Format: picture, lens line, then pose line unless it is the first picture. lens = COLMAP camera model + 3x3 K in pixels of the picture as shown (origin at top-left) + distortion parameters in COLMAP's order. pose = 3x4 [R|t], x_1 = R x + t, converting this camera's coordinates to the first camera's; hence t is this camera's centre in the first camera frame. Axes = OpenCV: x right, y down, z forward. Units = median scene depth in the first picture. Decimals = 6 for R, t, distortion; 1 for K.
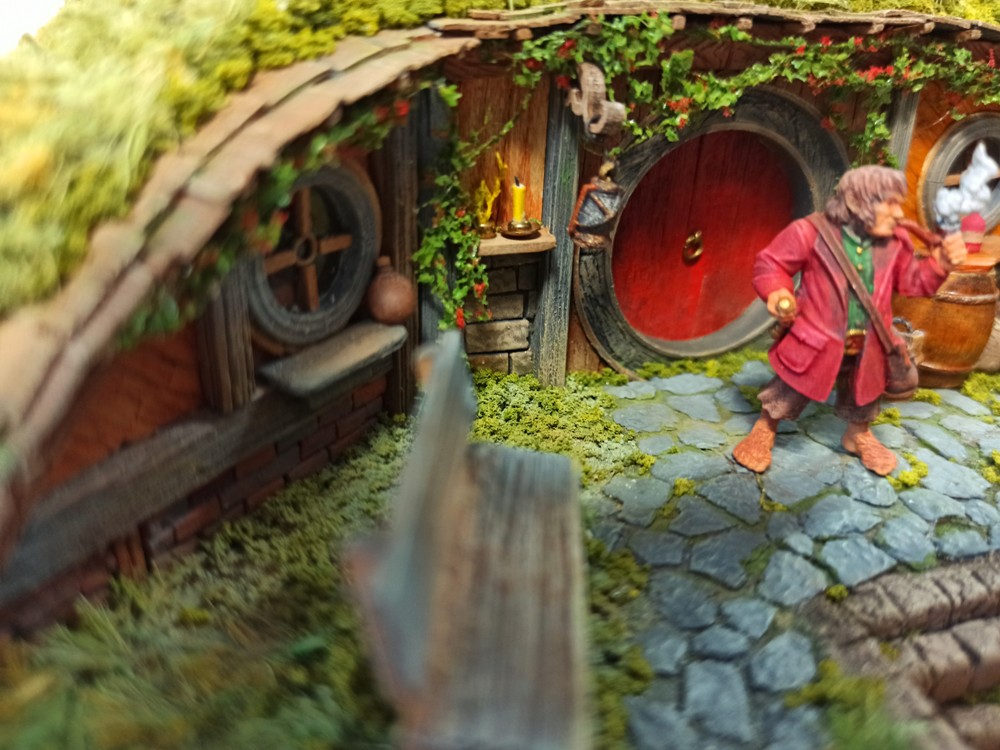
lens RADIAL K [[823.2, 0, 502.5], [0, 823.2, 377.8], [0, 0, 1]] dist [-0.065937, -0.008881]
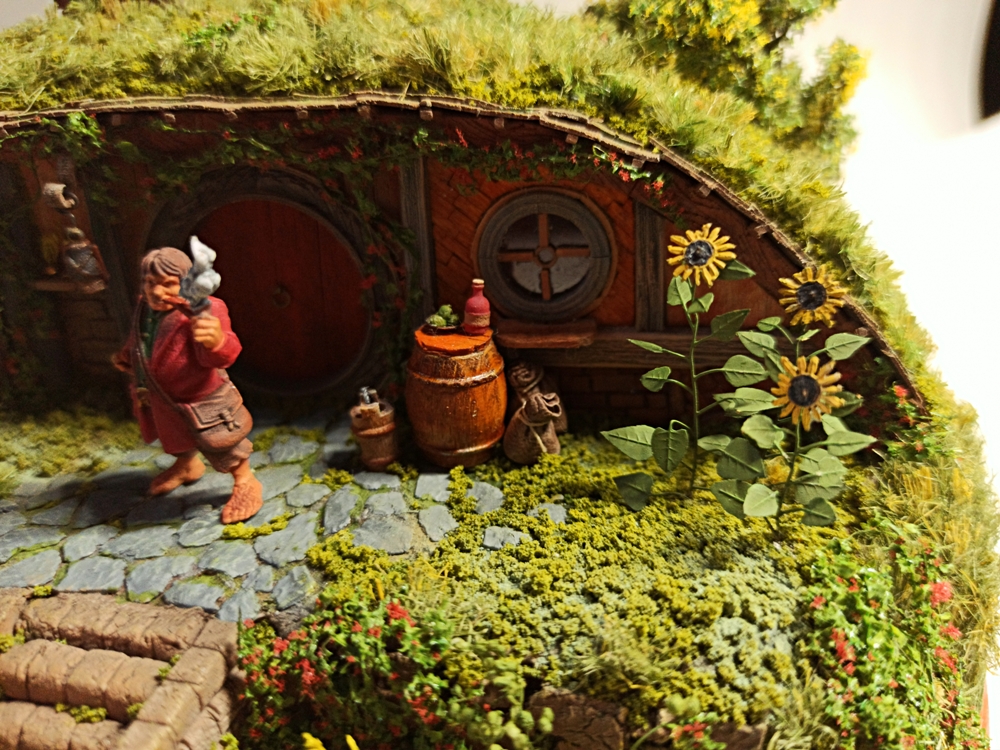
lens RADIAL K [[811.4, 0, 507.6], [0, 811.4, 380.4], [0, 0, 1]] dist [-0.063558, 0.000662]
pose [[0.887749, 0.157780, -0.432443, 1.348804], [-0.155141, 0.987015, 0.041635, -0.190515], [0.433396, 0.030128, 0.900700, 0.183573]]
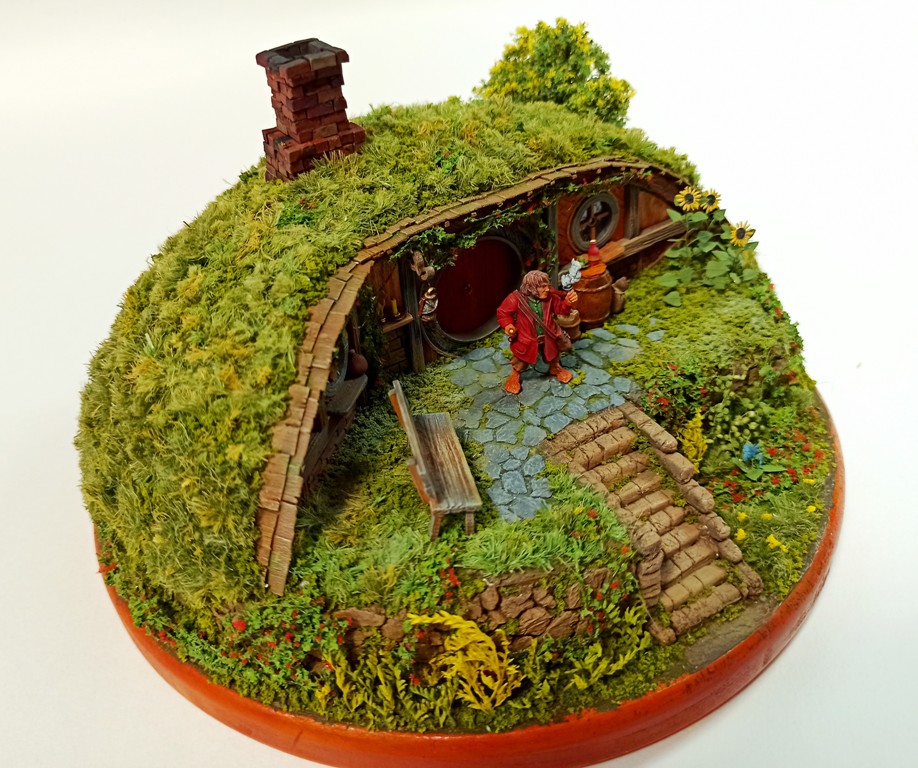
lens RADIAL K [[826.4, 0, 396.2], [0, 826.4, 373.1], [0, 0, 1]] dist [0.016931, -0.002526]
pose [[0.965274, -0.239134, 0.105174, -0.292005], [0.221870, 0.962966, 0.153200, -0.427539], [-0.137914, -0.124545, 0.982582, -1.447340]]
